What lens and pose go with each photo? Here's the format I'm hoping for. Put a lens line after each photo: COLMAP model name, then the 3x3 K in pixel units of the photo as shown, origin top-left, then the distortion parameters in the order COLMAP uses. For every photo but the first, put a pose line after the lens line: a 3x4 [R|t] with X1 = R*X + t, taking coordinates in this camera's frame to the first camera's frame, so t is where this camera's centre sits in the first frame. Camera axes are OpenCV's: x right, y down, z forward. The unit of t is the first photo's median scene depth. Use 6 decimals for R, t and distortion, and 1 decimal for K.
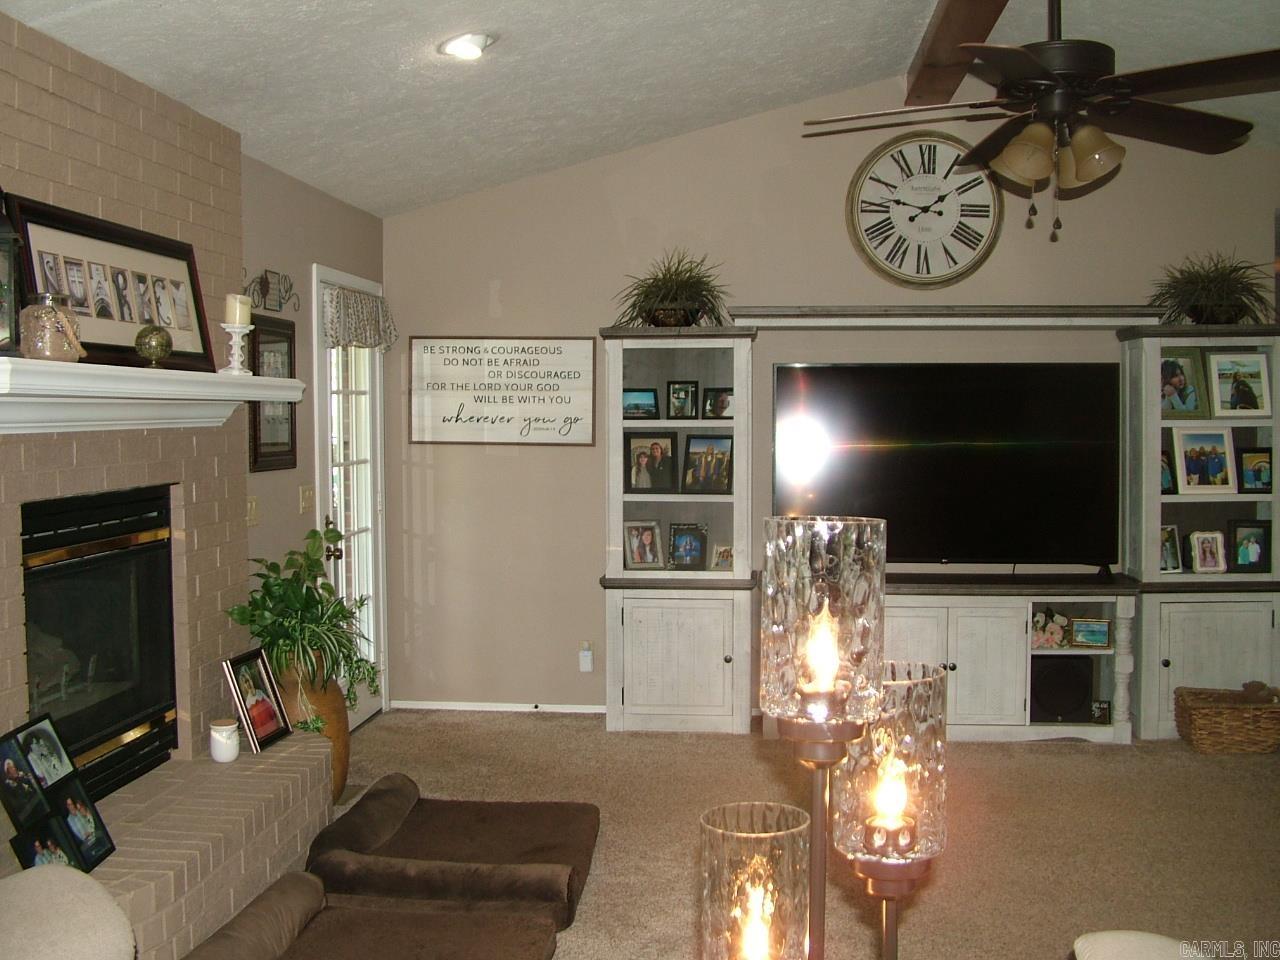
lens RADIAL K [[1318.0, 0, 623.9], [0, 1318.0, 477.5], [0, 0, 1]] dist [-0.055488, 0.006292]
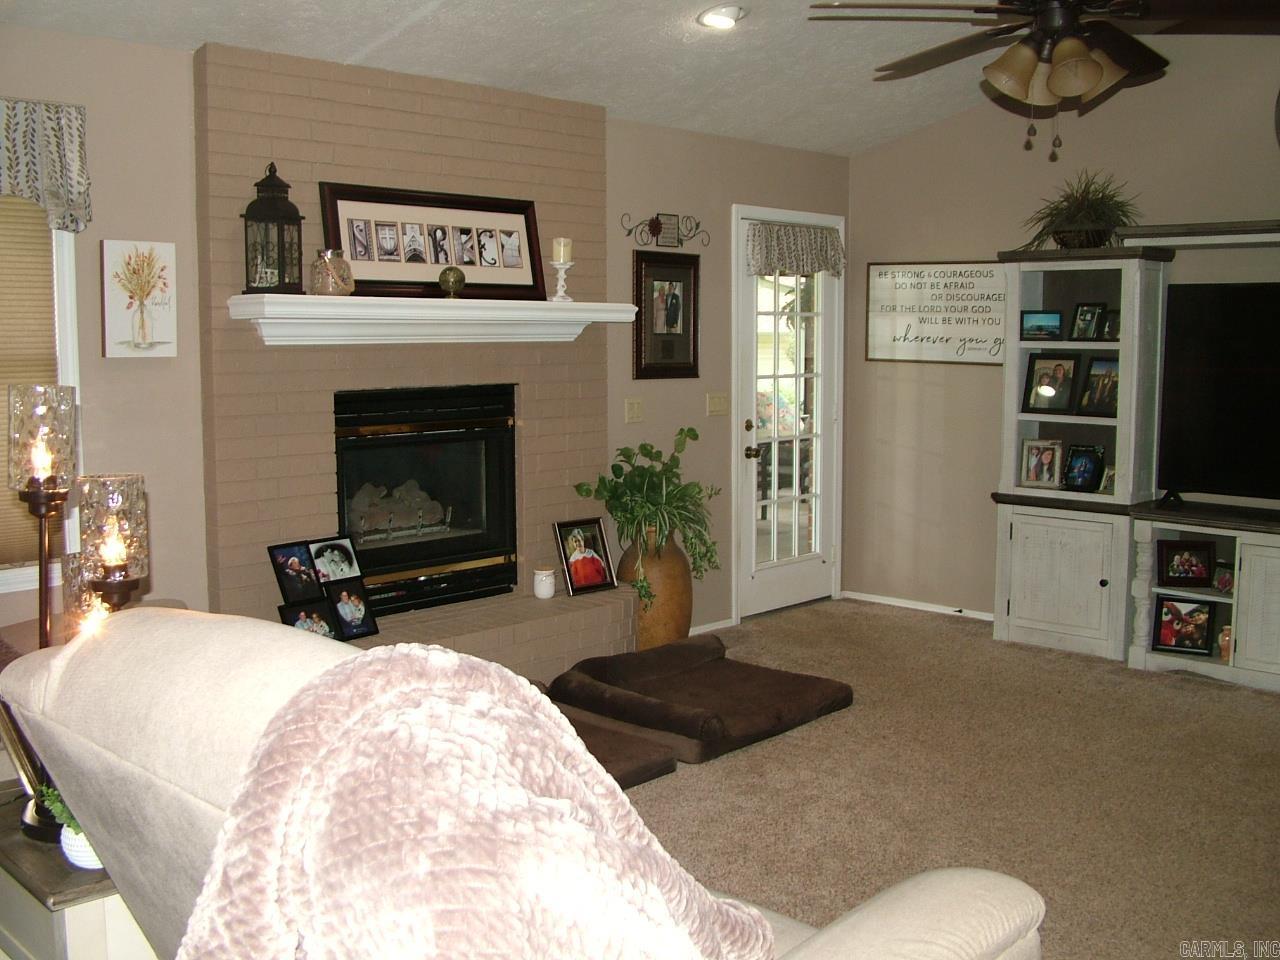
lens RADIAL K [[1312.5, 0, 646.6], [0, 1312.5, 478.0], [0, 0, 1]] dist [-0.134729, 0.102987]
pose [[0.804122, 0.067754, -0.590590, 0.371801], [-0.032337, 0.996998, 0.070349, 0.001257], [0.593584, -0.037471, 0.803899, 0.009170]]
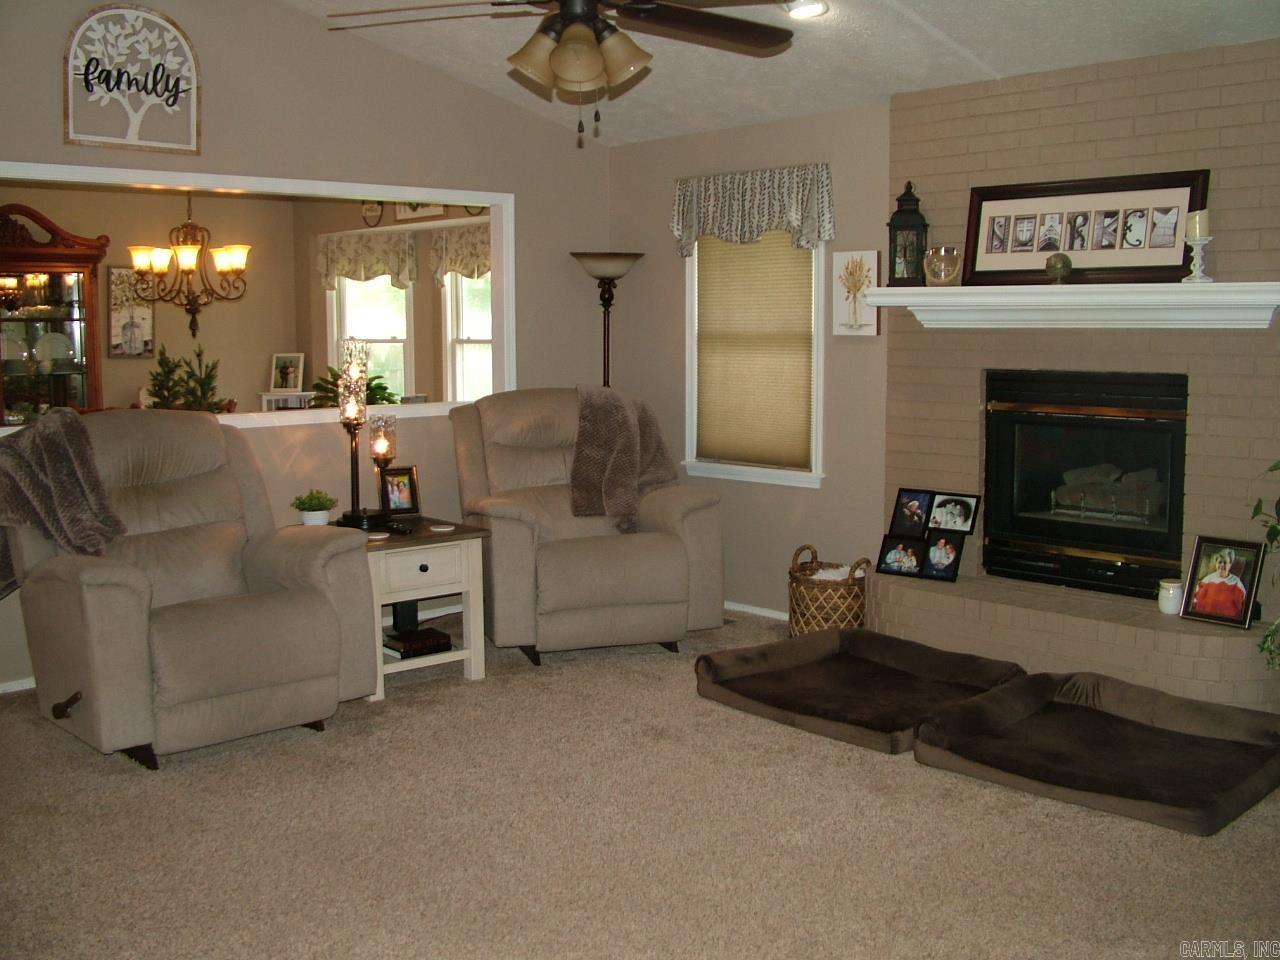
lens RADIAL K [[1372.8, 0, 640.0], [0, 1372.8, 480.0], [0, 0, 1]] dist [-0.119827, 0.013846]
pose [[-0.657824, 0.097449, -0.746841, 0.616846], [-0.025195, 0.988192, 0.151134, -0.049746], [0.752750, 0.118236, -0.647601, 0.967485]]
